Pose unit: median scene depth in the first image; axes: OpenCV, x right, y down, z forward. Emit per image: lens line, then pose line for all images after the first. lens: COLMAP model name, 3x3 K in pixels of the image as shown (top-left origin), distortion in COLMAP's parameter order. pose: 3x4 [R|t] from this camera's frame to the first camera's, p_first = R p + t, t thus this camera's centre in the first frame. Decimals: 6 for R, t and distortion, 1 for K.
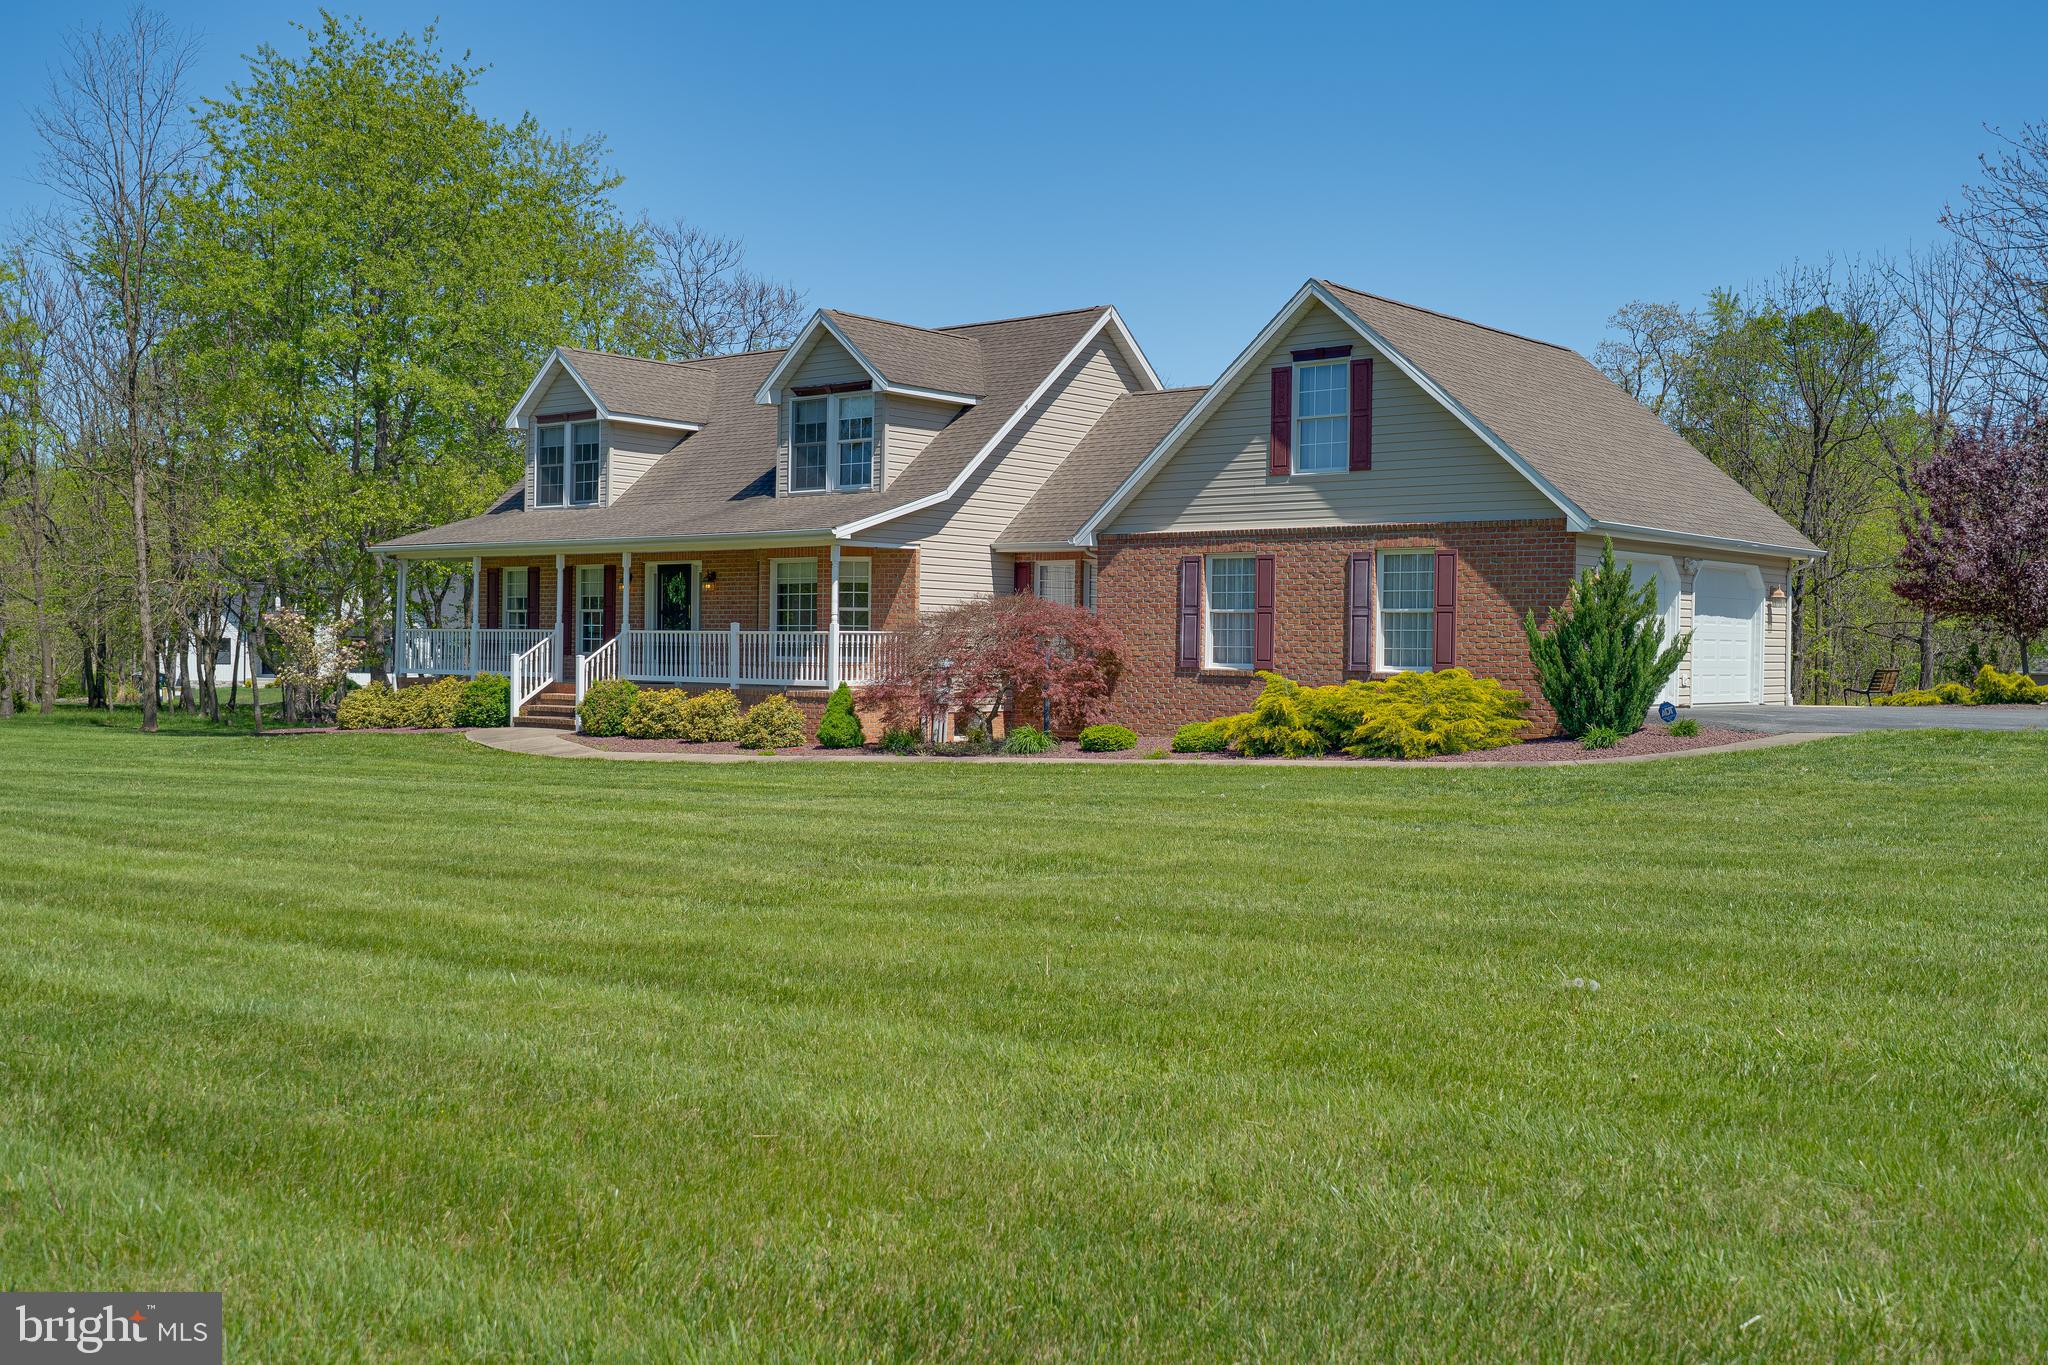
lens RADIAL K [[1925.4, 0, 1031.6], [0, 1925.4, 571.8], [0, 0, 1]] dist [0.005765, -0.002200]
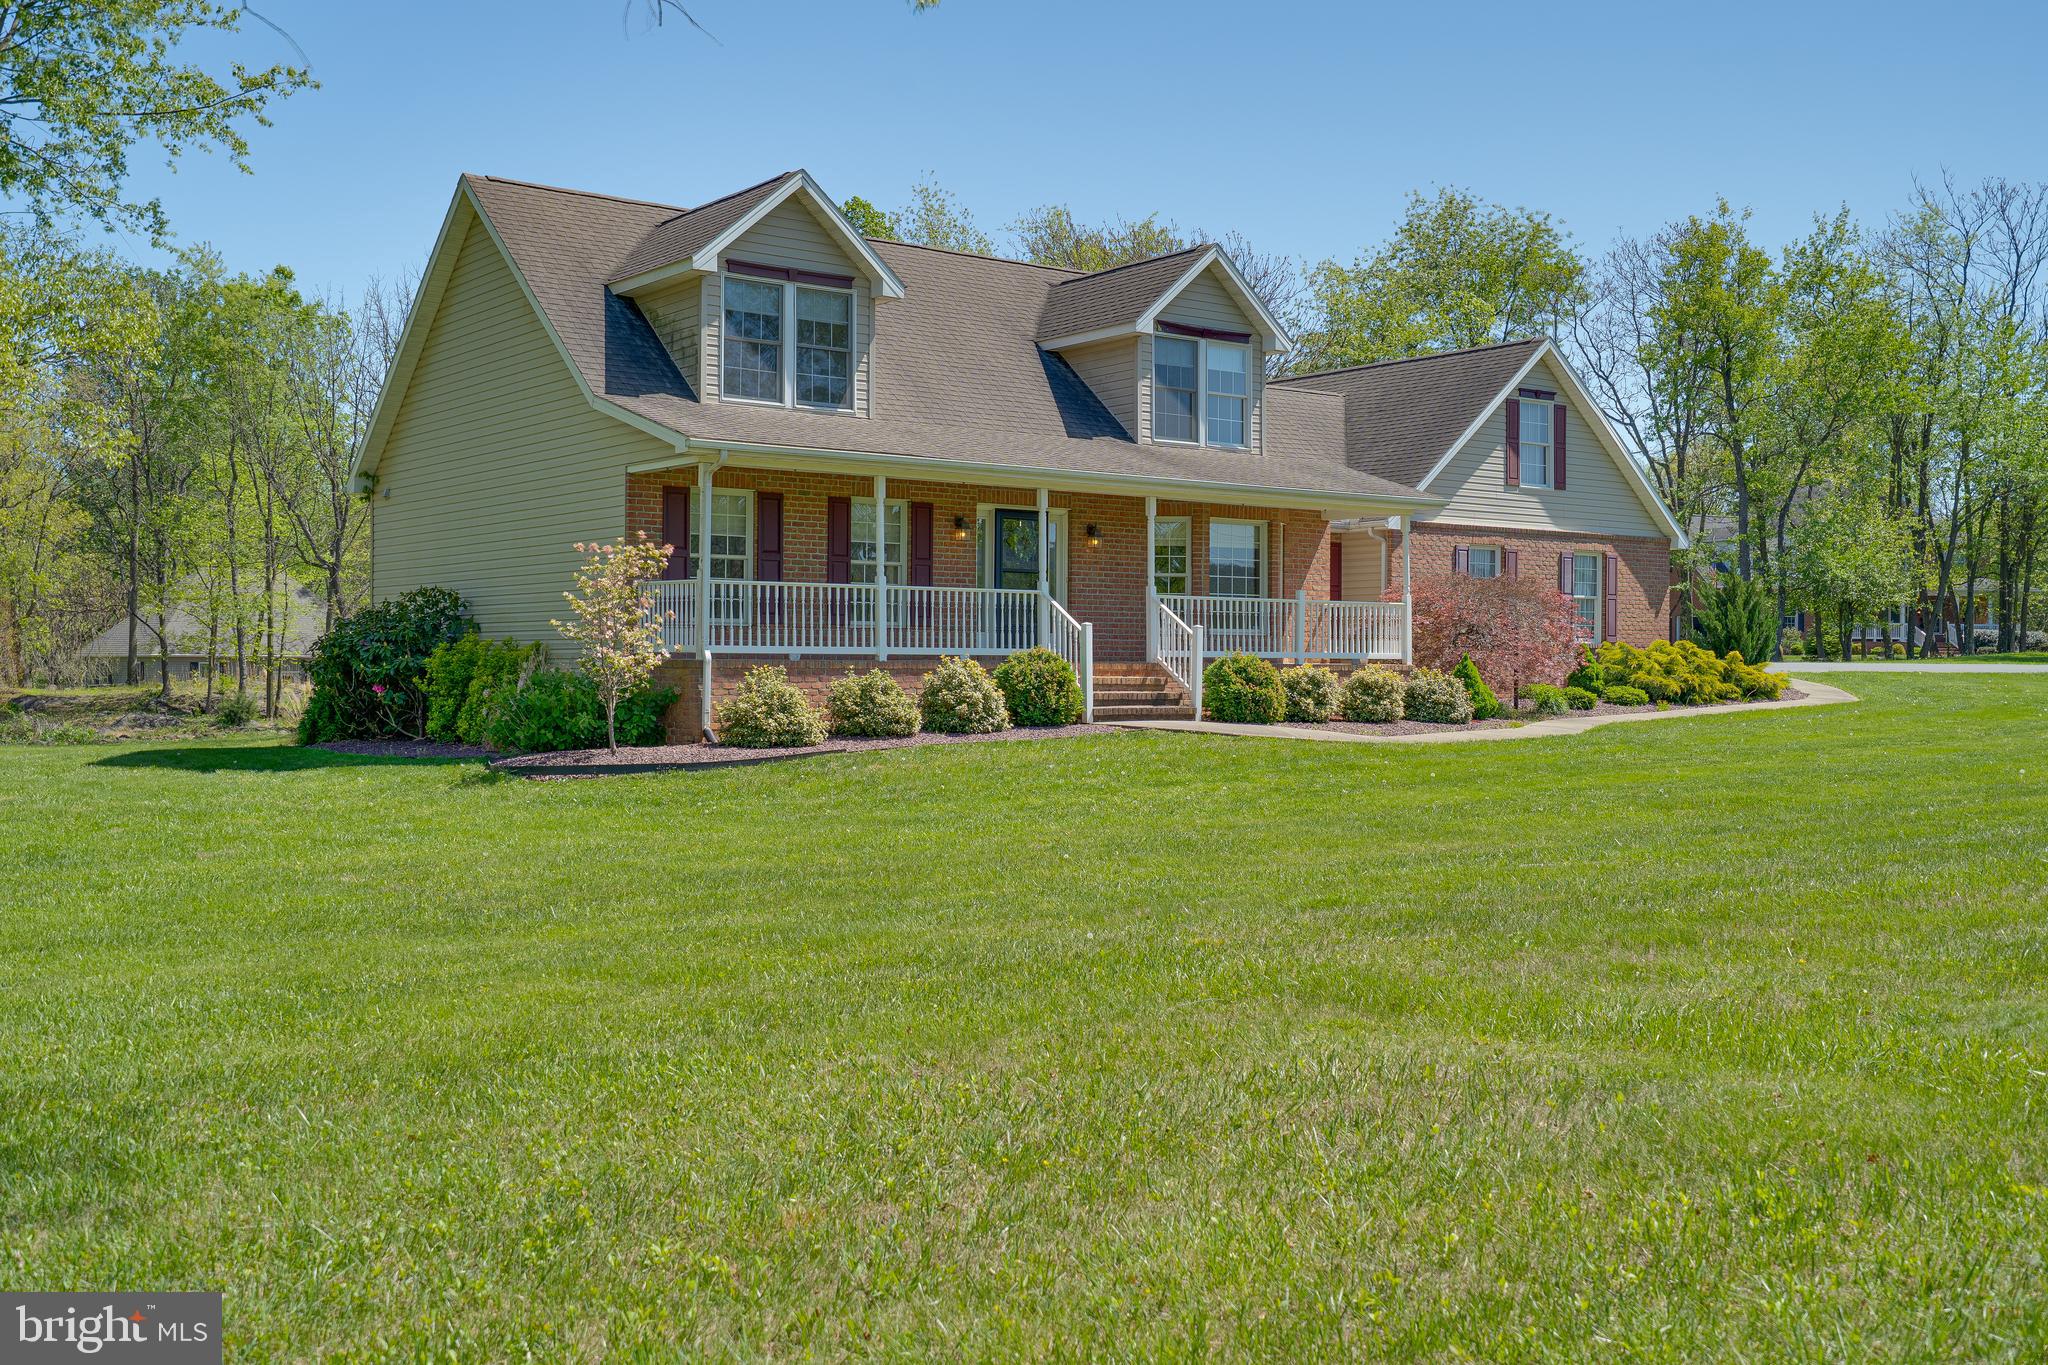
lens RADIAL K [[2099.7, 0, 1024.0], [0, 2099.7, 682.5], [0, 0, 1]] dist [0.012862, 0.020223]
pose [[0.234174, -0.037165, 0.971484, -1.214250], [-0.064470, 0.996476, 0.053662, 0.023839], [-0.970055, -0.075198, 0.230952, 0.932091]]
